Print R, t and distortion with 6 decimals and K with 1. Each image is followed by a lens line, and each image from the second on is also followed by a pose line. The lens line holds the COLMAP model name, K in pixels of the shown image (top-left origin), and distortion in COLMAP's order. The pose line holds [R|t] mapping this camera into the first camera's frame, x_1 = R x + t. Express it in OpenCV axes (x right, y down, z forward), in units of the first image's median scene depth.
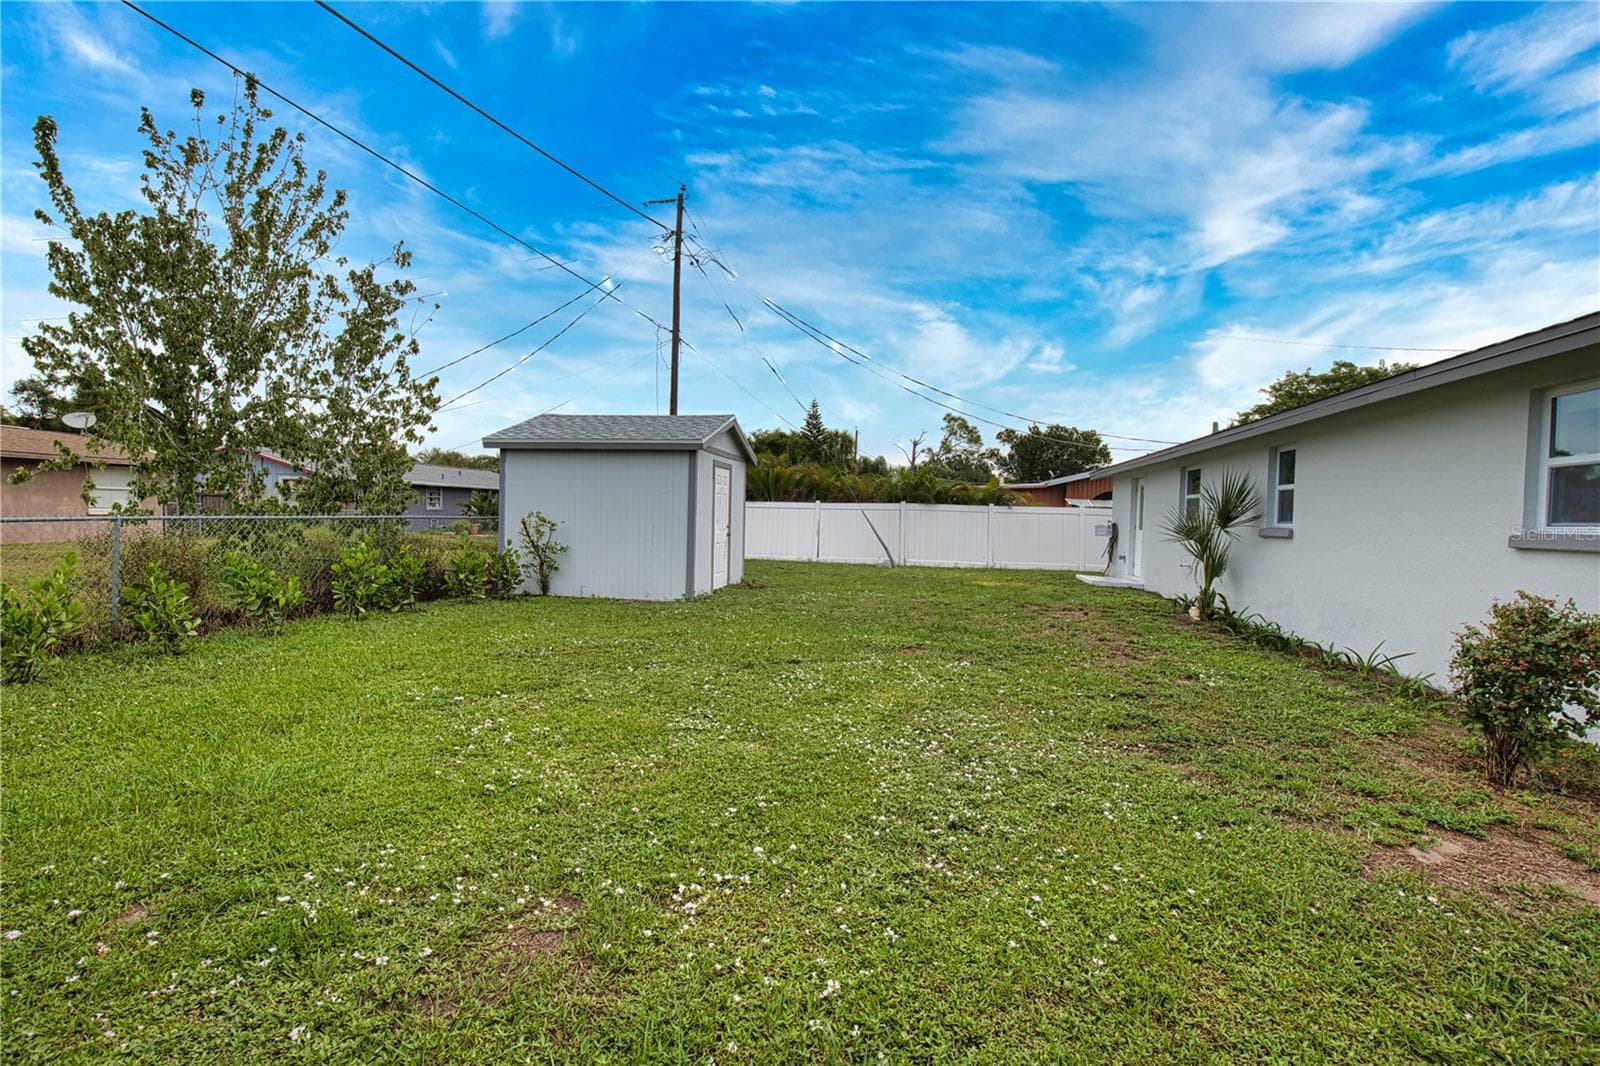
lens RADIAL K [[731.2, 0, 809.0], [0, 731.2, 547.6], [0, 0, 1]] dist [-0.032524, 0.005772]
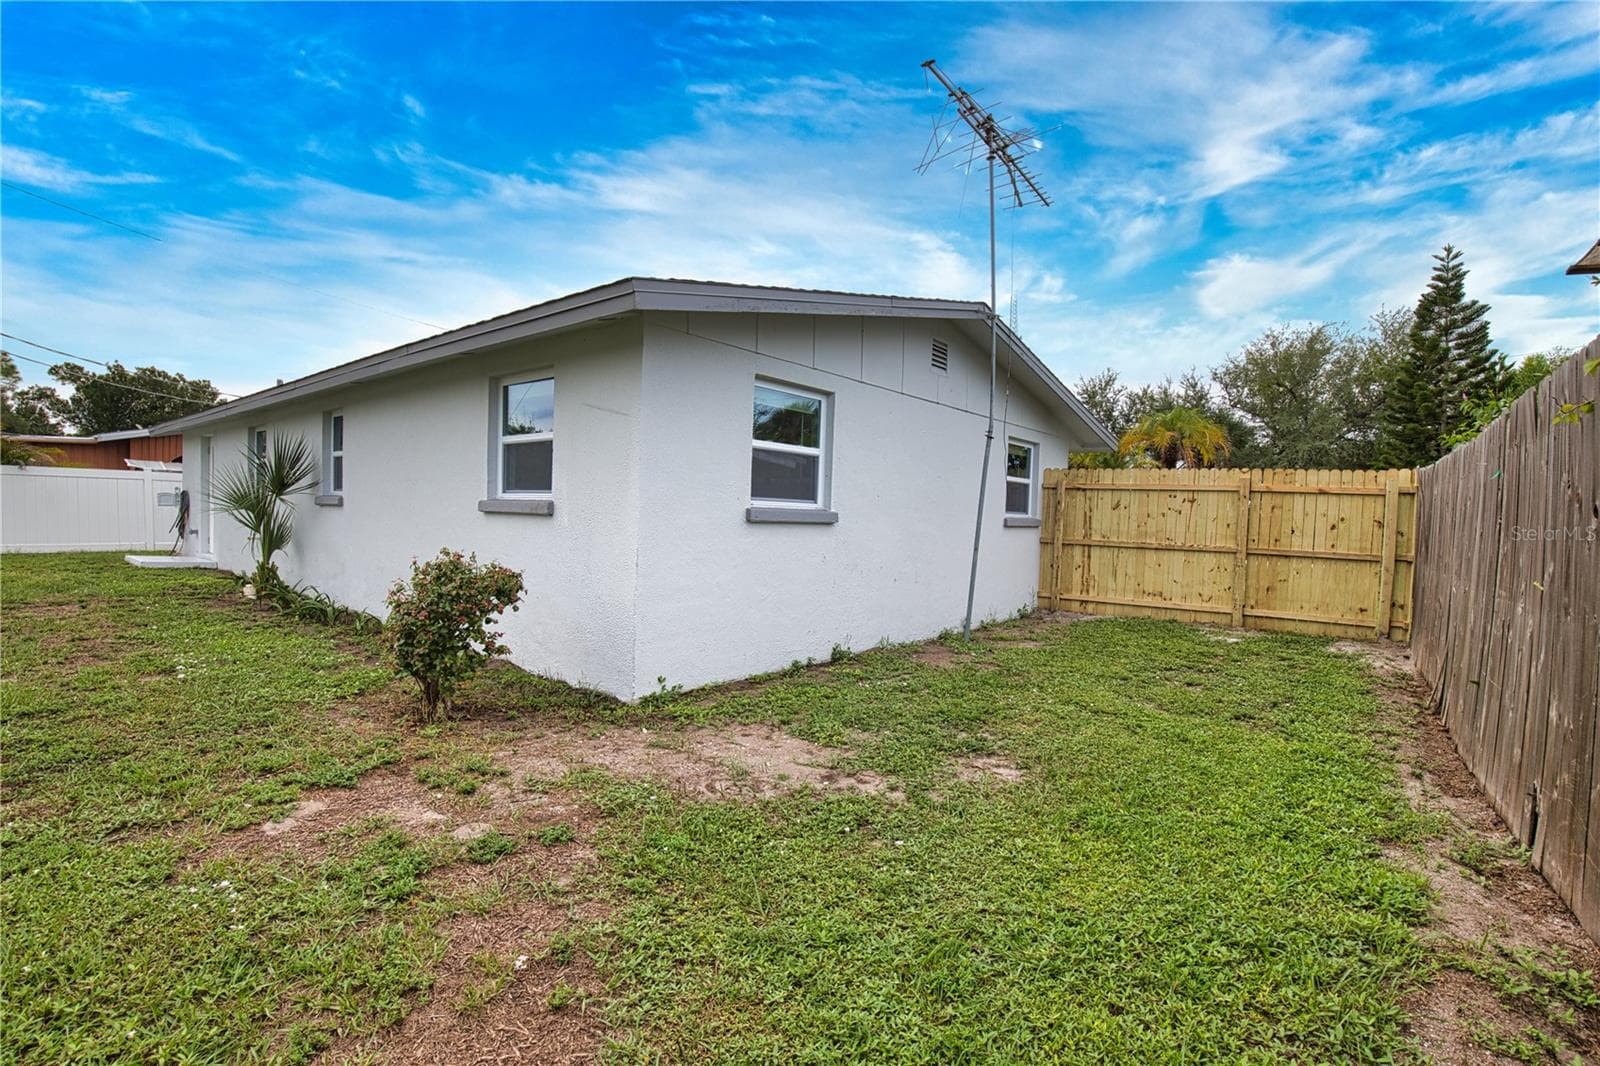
lens RADIAL K [[731.2, 0, 809.0], [0, 731.2, 547.6], [0, 0, 1]] dist [-0.032524, 0.005772]
pose [[0.490880, -0.051912, 0.869679, 0.114443], [0.017282, 0.998607, 0.049853, 0.005098], [-0.871056, -0.009442, 0.491094, -0.030577]]
